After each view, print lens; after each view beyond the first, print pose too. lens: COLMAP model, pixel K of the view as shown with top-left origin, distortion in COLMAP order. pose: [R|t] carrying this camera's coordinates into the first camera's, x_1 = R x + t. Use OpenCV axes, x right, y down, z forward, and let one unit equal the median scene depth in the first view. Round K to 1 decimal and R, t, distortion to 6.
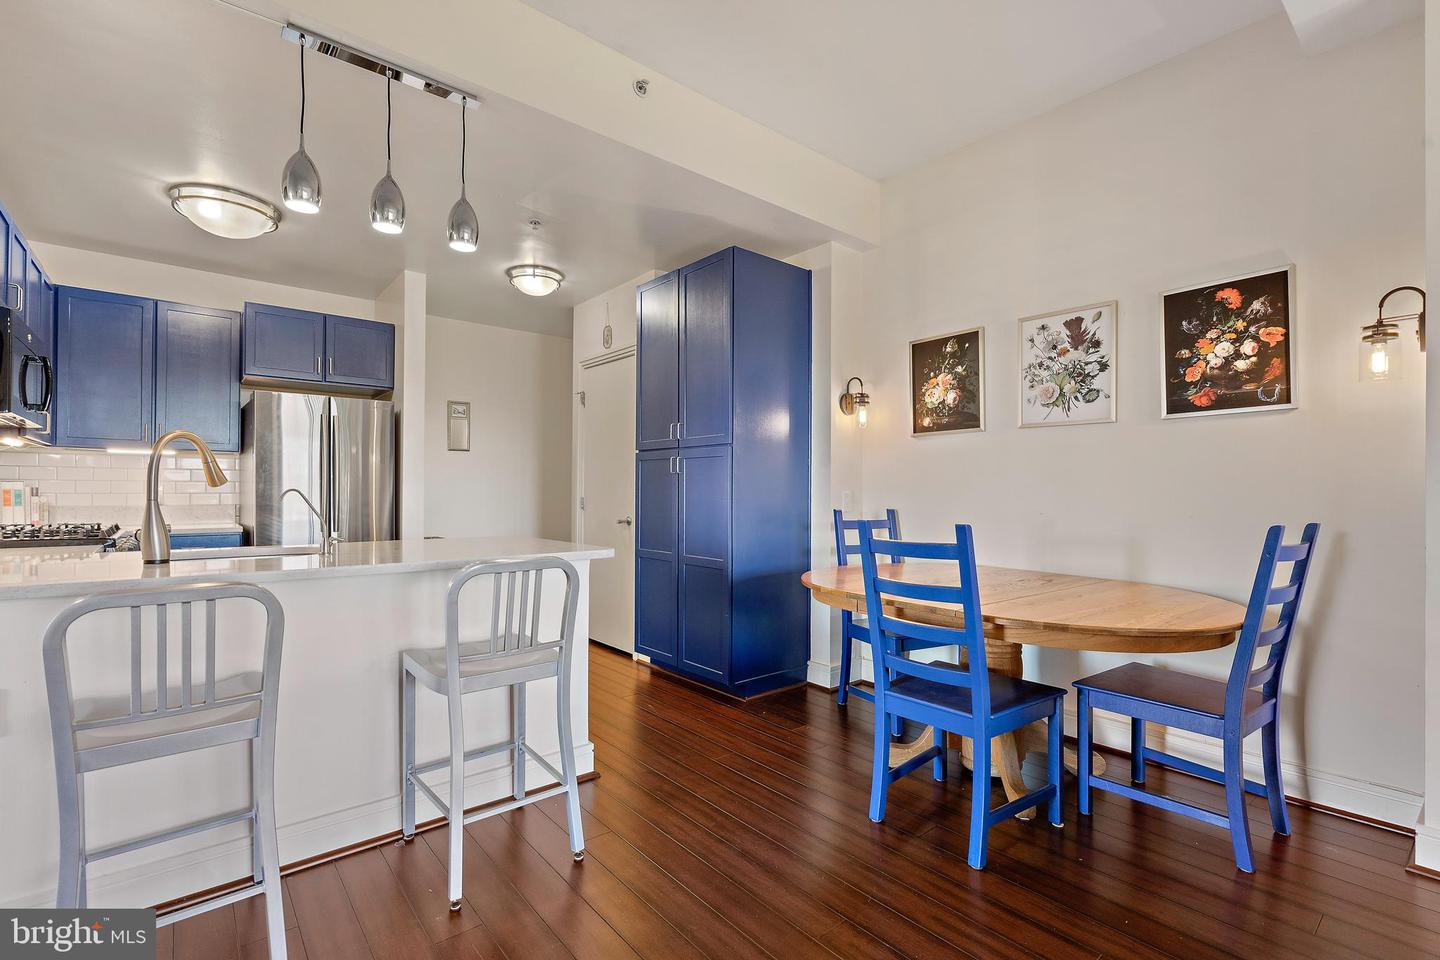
lens RADIAL K [[669.3, 0, 716.5], [0, 669.3, 495.1], [0, 0, 1]] dist [-0.001310, -0.000112]
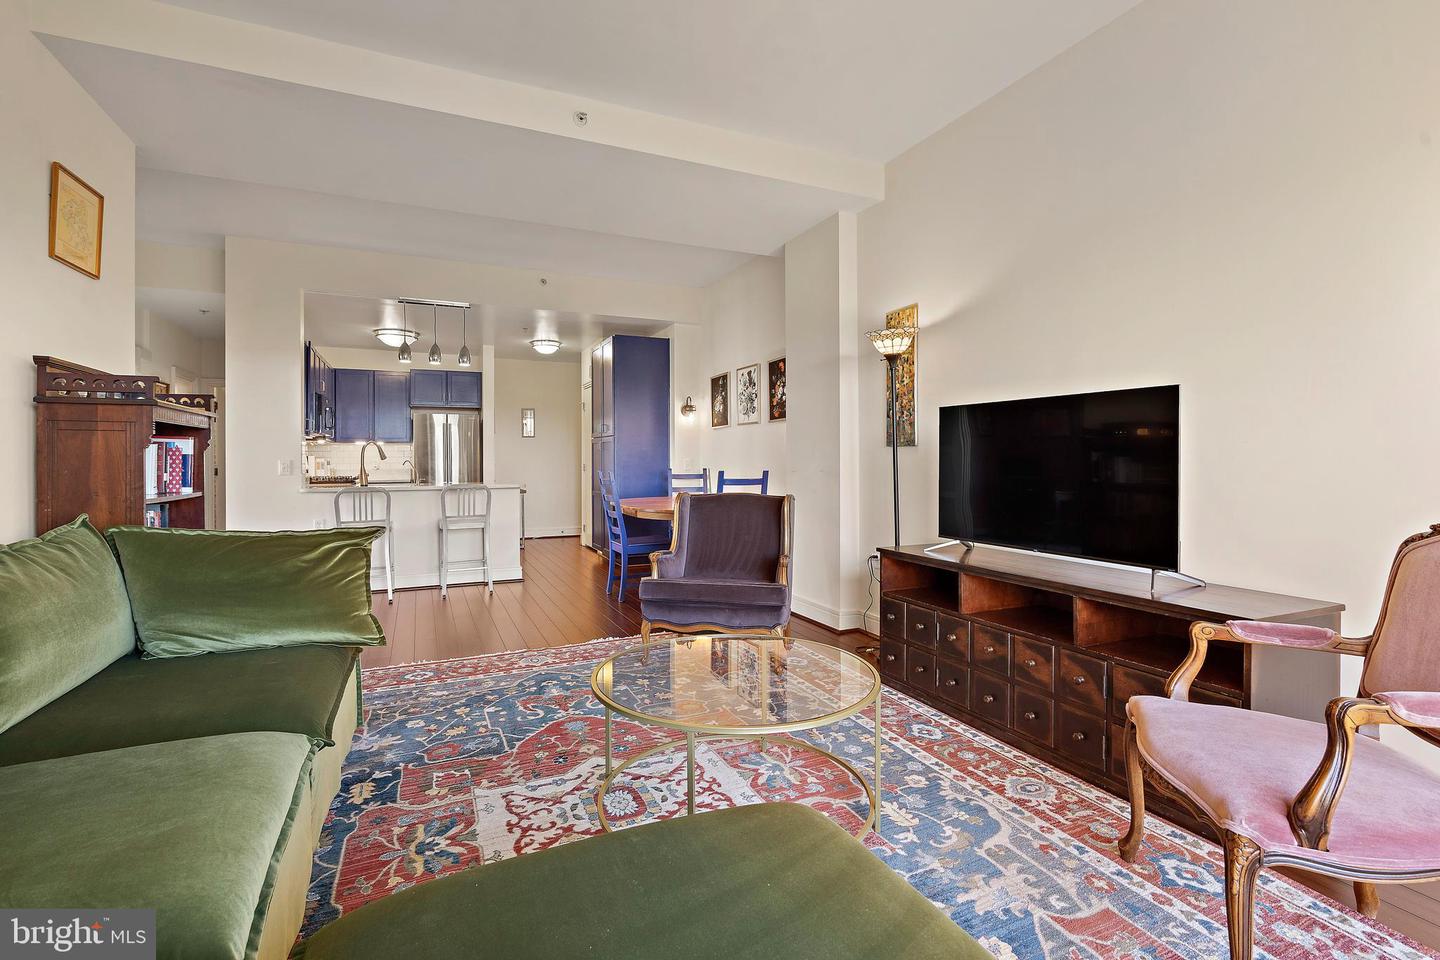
lens RADIAL K [[658.1, 0, 720.4], [0, 658.1, 471.4], [0, 0, 1]] dist [-0.001995, 0.000180]
pose [[0.967056, -0.004549, -0.254524, 0.814651], [0.007711, 0.999905, 0.011424, 0.011602], [0.254448, -0.013010, 0.966999, -0.802093]]
